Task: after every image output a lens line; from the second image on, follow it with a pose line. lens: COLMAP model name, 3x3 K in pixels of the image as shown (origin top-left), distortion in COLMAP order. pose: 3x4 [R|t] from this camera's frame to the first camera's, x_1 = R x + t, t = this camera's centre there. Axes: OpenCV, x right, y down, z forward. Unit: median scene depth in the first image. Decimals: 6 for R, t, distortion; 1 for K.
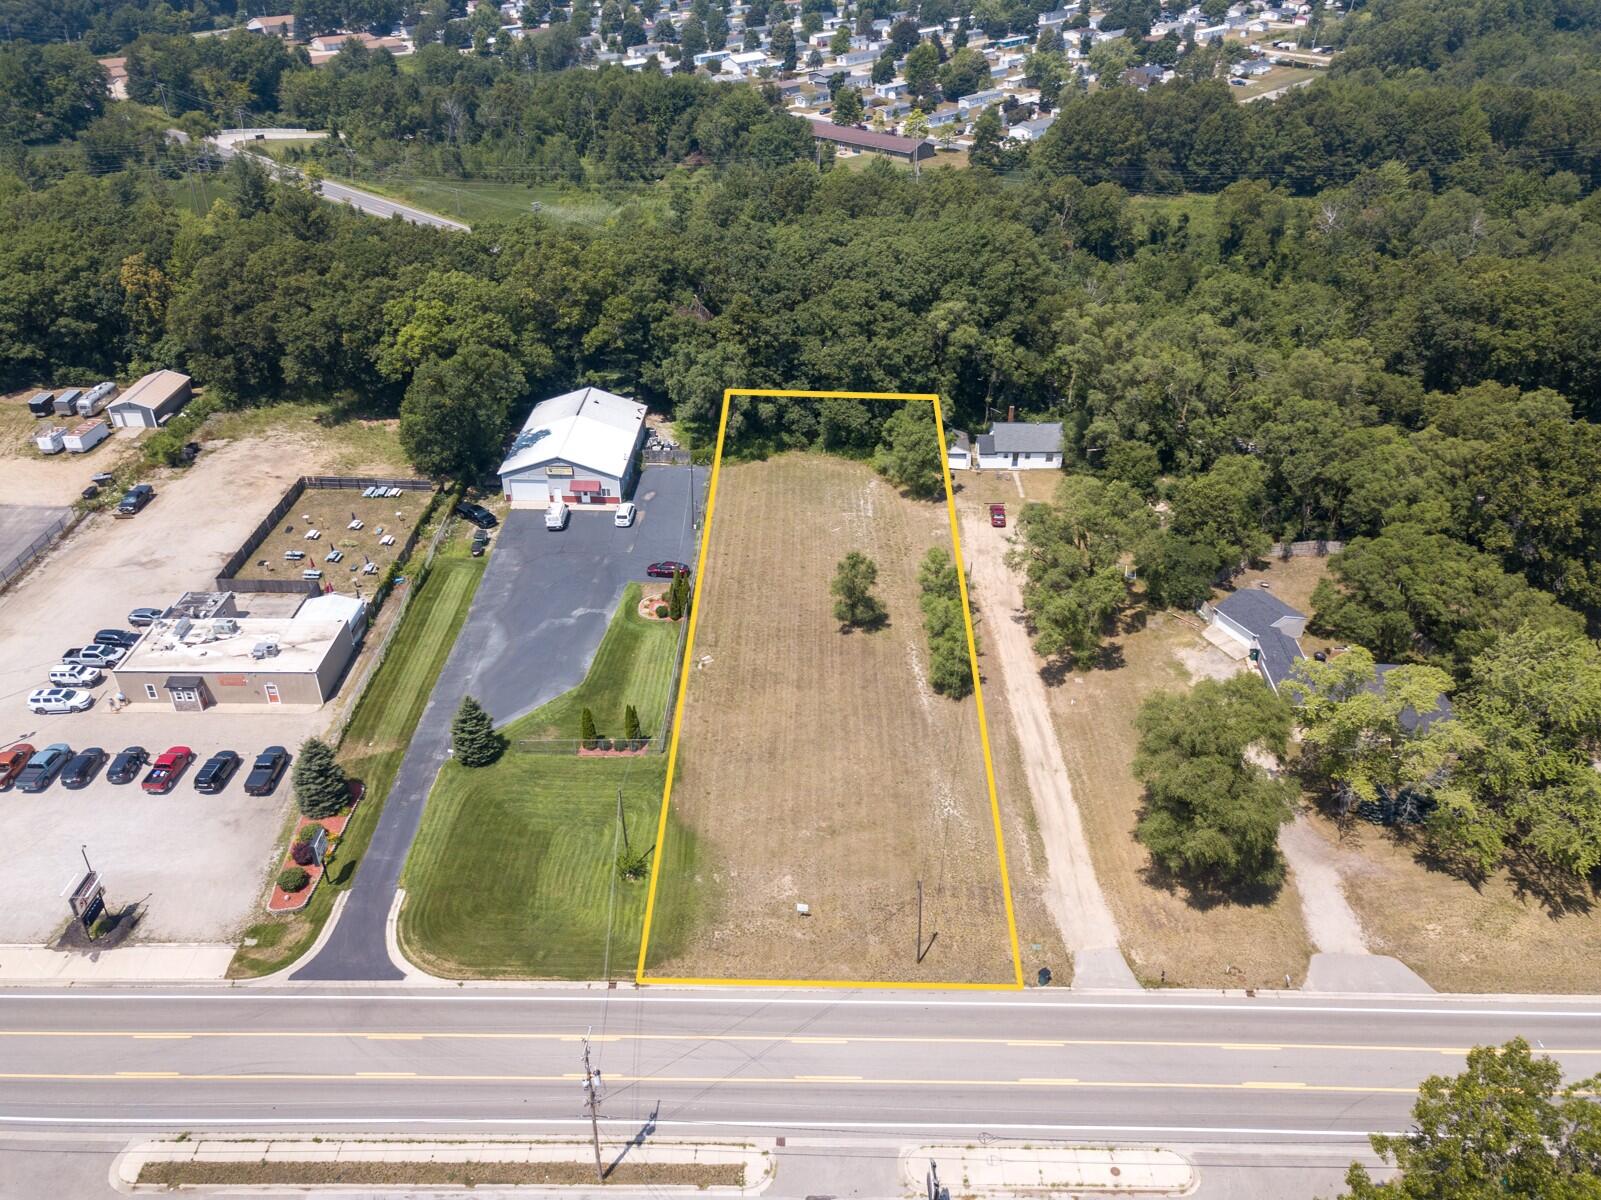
lens RADIAL K [[1232.0, 0, 800.5], [0, 1232.0, 600.0], [0, 0, 1]] dist [0.018226, 0.016391]
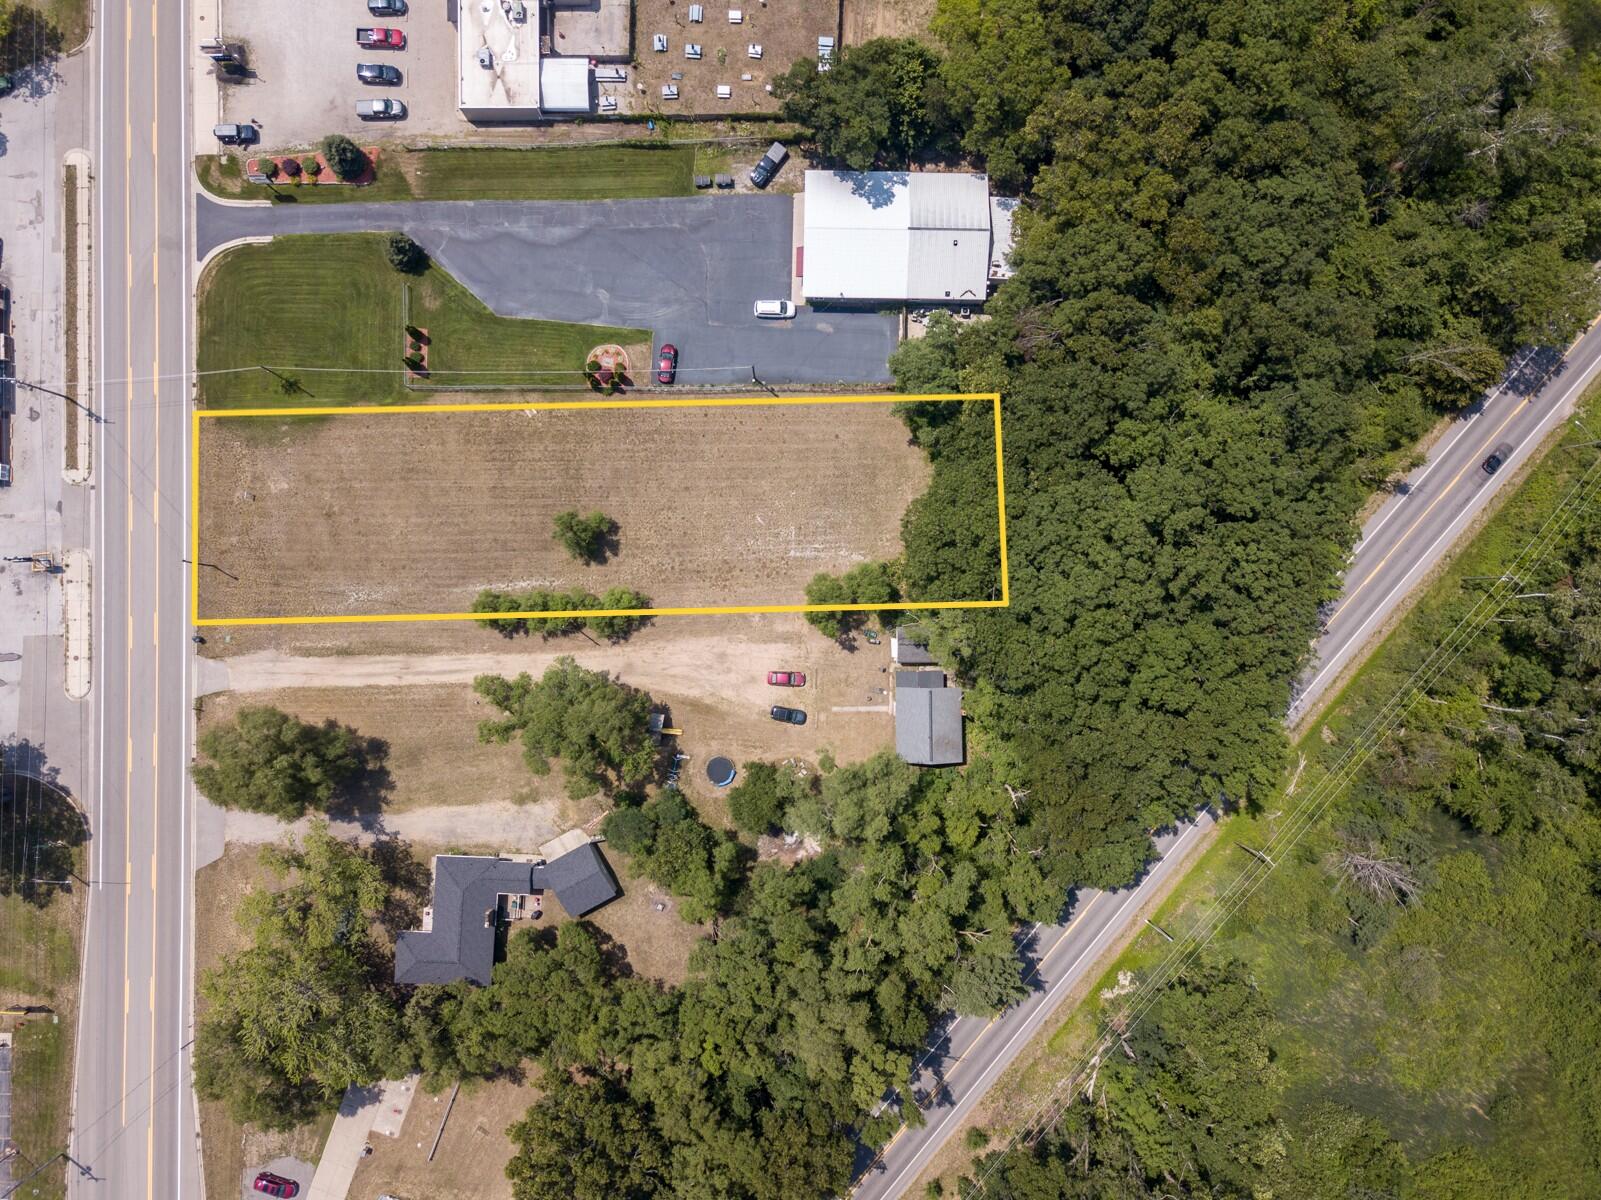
lens RADIAL K [[1232.0, 0, 800.5], [0, 1232.0, 600.0], [0, 0, 1]] dist [0.018226, 0.016391]
pose [[0.022599, 0.999503, -0.021996, 0.184219], [-0.528825, 0.030622, 0.848178, -1.445684], [0.848430, -0.007536, 0.529254, 0.743027]]
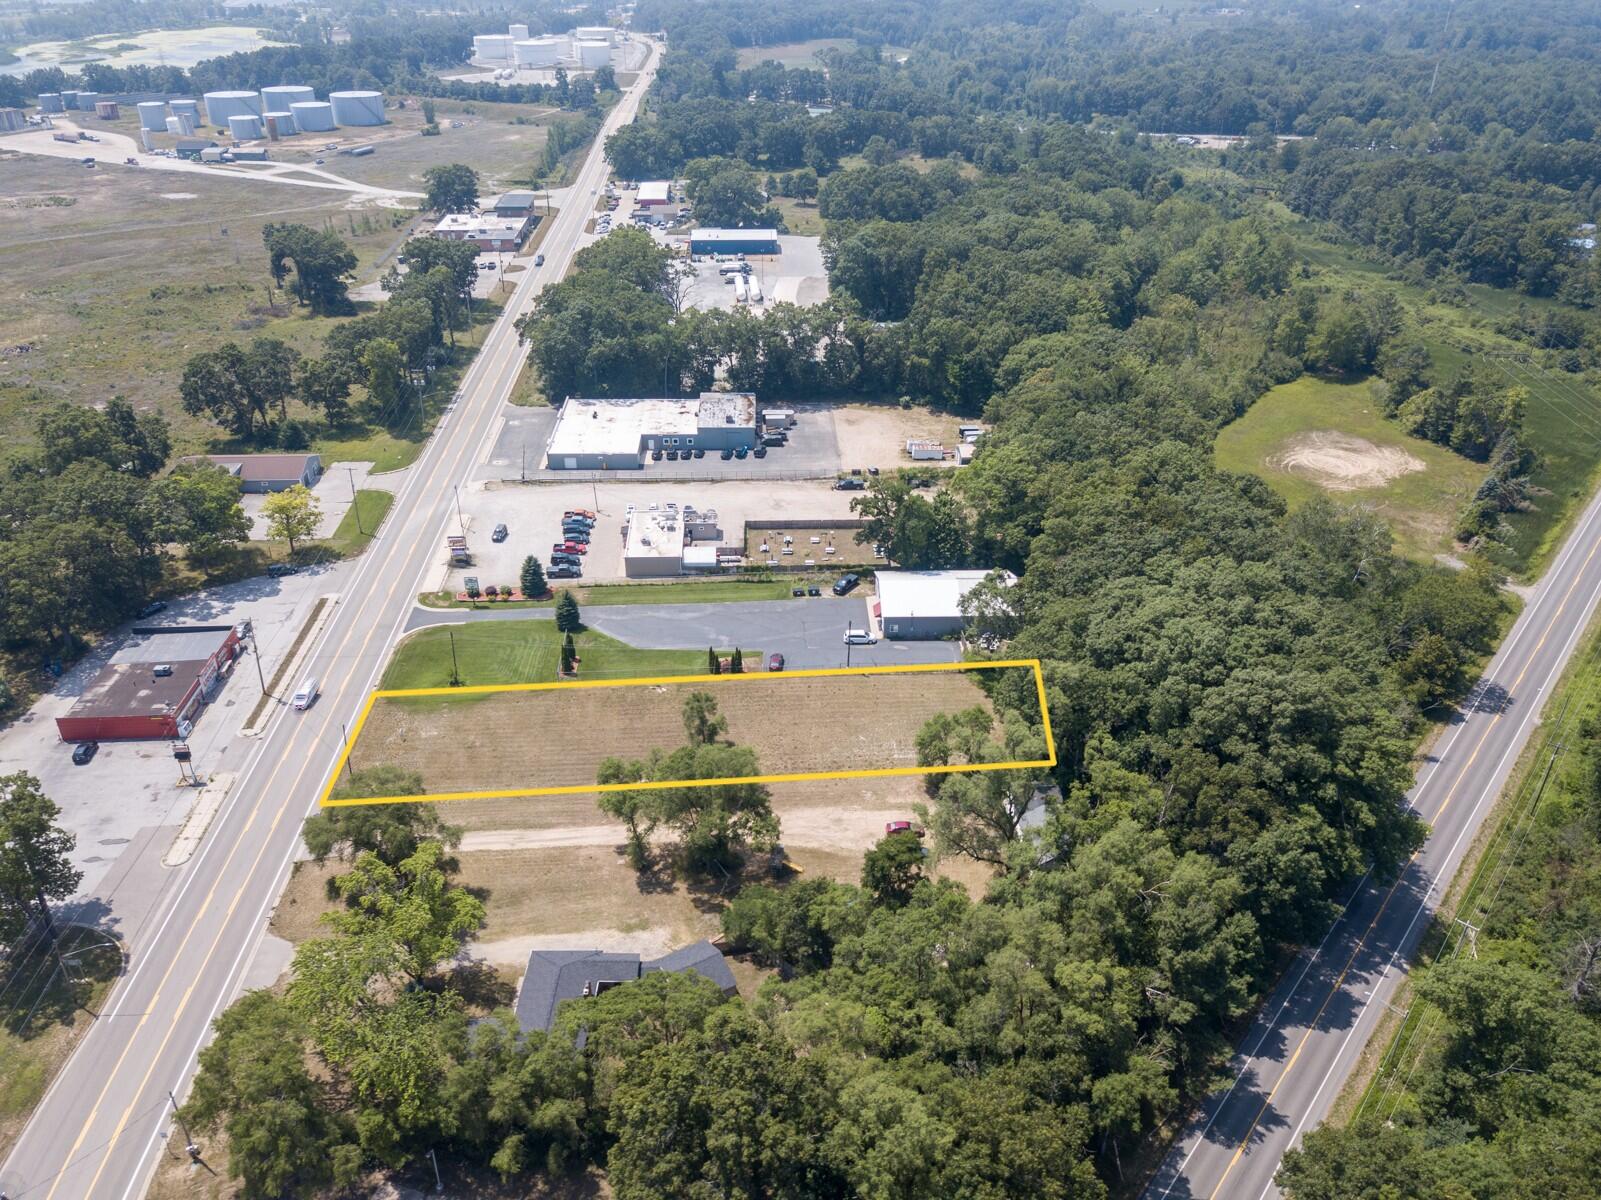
lens RADIAL K [[1232.0, 0, 800.5], [0, 1232.0, 600.0], [0, 0, 1]] dist [0.018226, 0.016391]
pose [[0.070548, 0.477774, -0.875645, 1.465431], [-0.530847, 0.761187, 0.372554, -0.836943], [0.844526, 0.438550, 0.307325, 0.837353]]
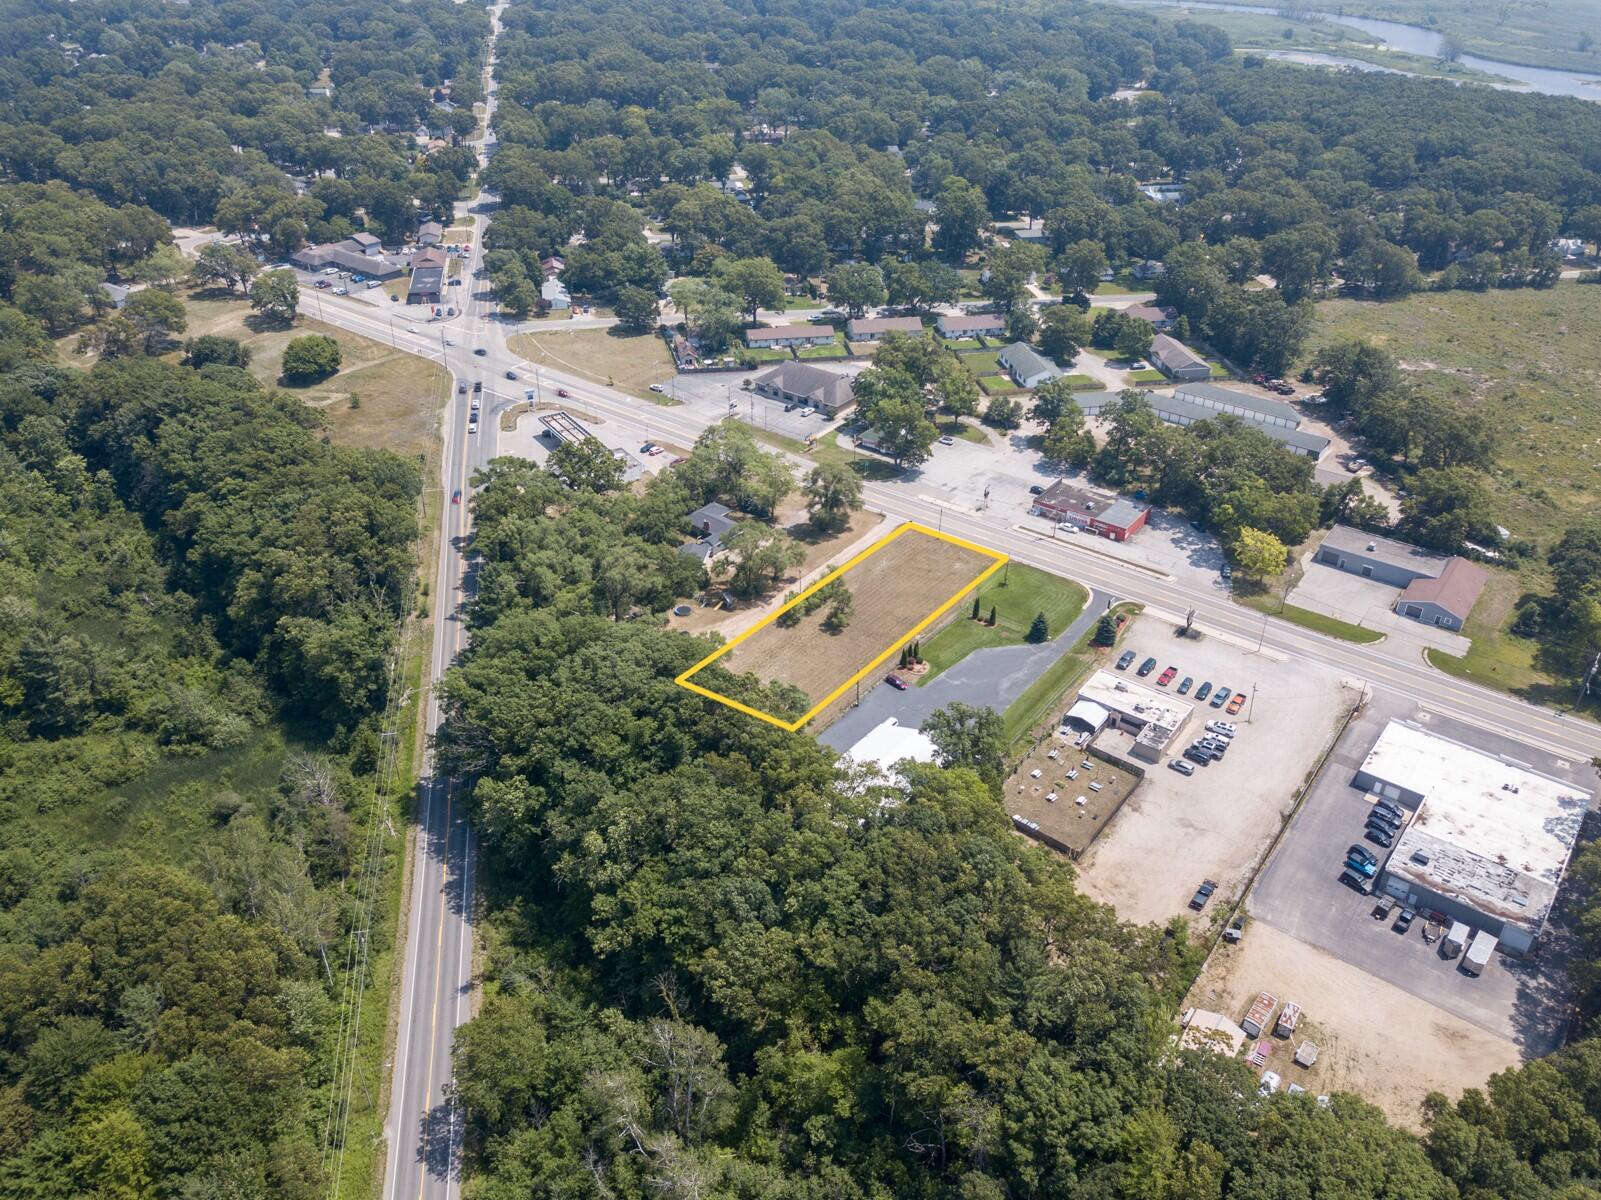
lens RADIAL K [[1232.0, 0, 800.5], [0, 1232.0, 600.0], [0, 0, 1]] dist [0.018226, 0.016391]
pose [[-0.807677, -0.319128, 0.495798, -1.168066], [0.299785, 0.501814, 0.811364, -2.178307], [-0.507727, 0.803953, -0.309634, 2.159975]]
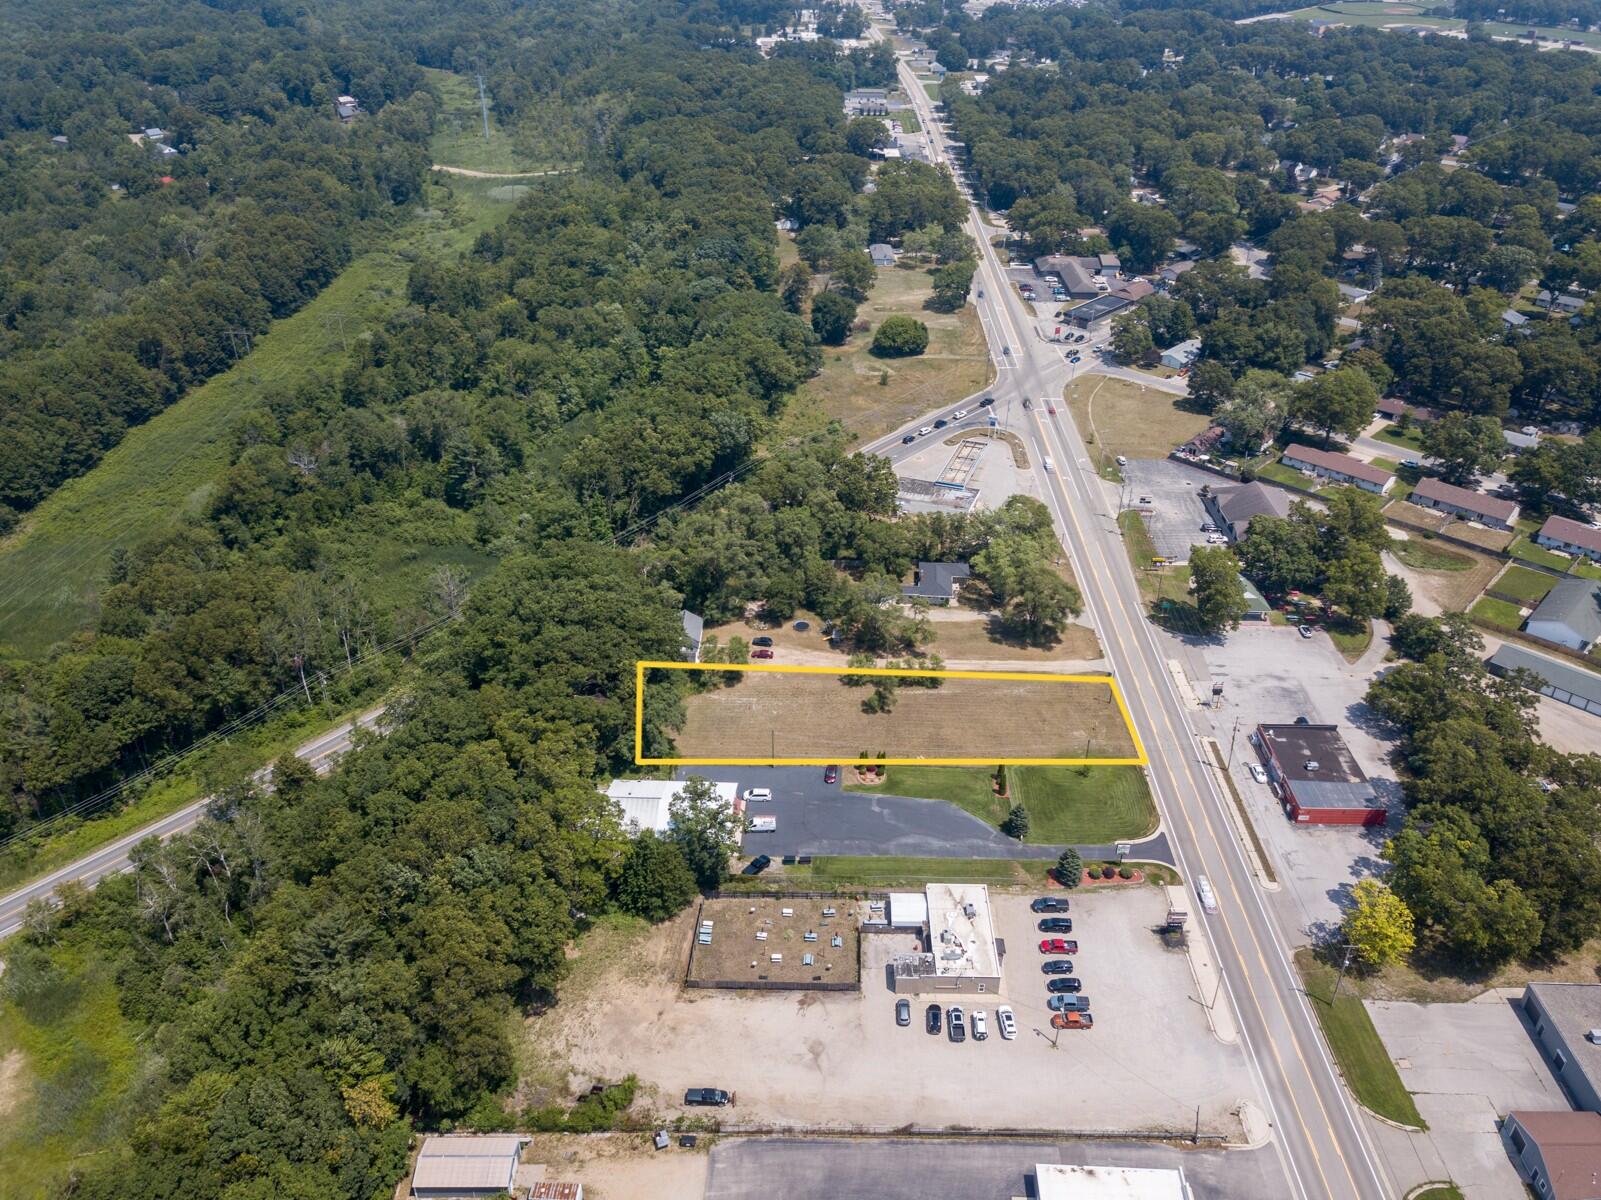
lens RADIAL K [[1232.0, 0, 800.5], [0, 1232.0, 600.0], [0, 0, 1]] dist [0.018226, 0.016391]
pose [[0.000634, -0.519817, 0.854278, -1.977236], [0.520438, 0.729639, 0.443589, -1.342122], [-0.853899, 0.444318, 0.270995, 0.702033]]
